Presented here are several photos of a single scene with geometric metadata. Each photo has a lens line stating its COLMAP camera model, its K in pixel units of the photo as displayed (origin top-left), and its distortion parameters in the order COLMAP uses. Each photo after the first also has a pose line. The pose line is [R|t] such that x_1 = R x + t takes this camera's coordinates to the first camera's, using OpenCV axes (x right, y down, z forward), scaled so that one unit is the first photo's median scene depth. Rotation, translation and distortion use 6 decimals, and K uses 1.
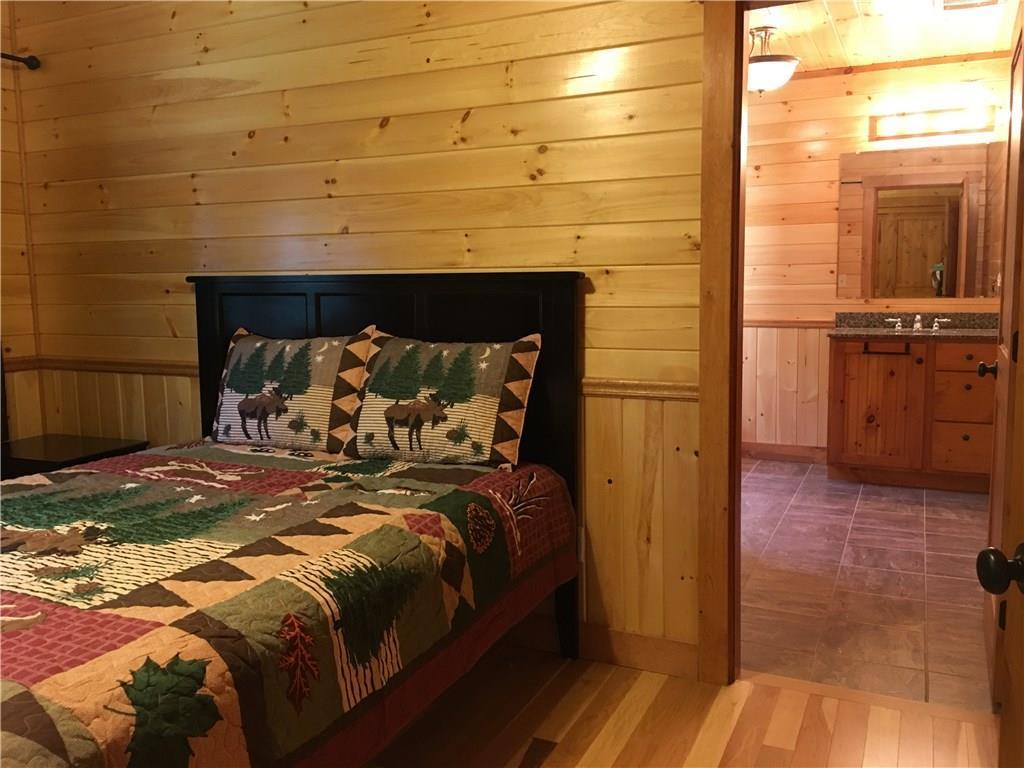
lens RADIAL K [[870.2, 0, 512.0], [0, 870.2, 381.8], [0, 0, 1]] dist [0.002726, 0.000773]
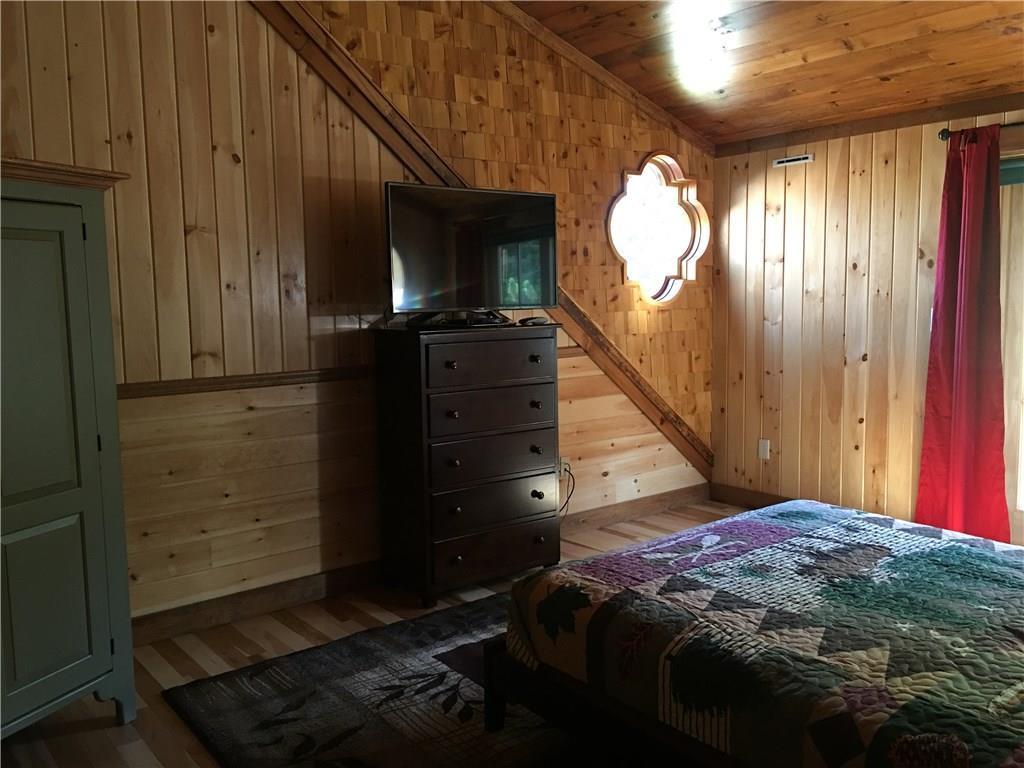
lens RADIAL K [[870.2, 0, 512.4], [0, 870.2, 383.9], [0, 0, 1]] dist [0.002726, 0.000773]
pose [[-0.438714, 0.116827, -0.891000, 1.045838], [-0.094293, 0.980055, 0.174932, -0.345346], [0.893666, 0.160760, -0.418948, 1.260382]]
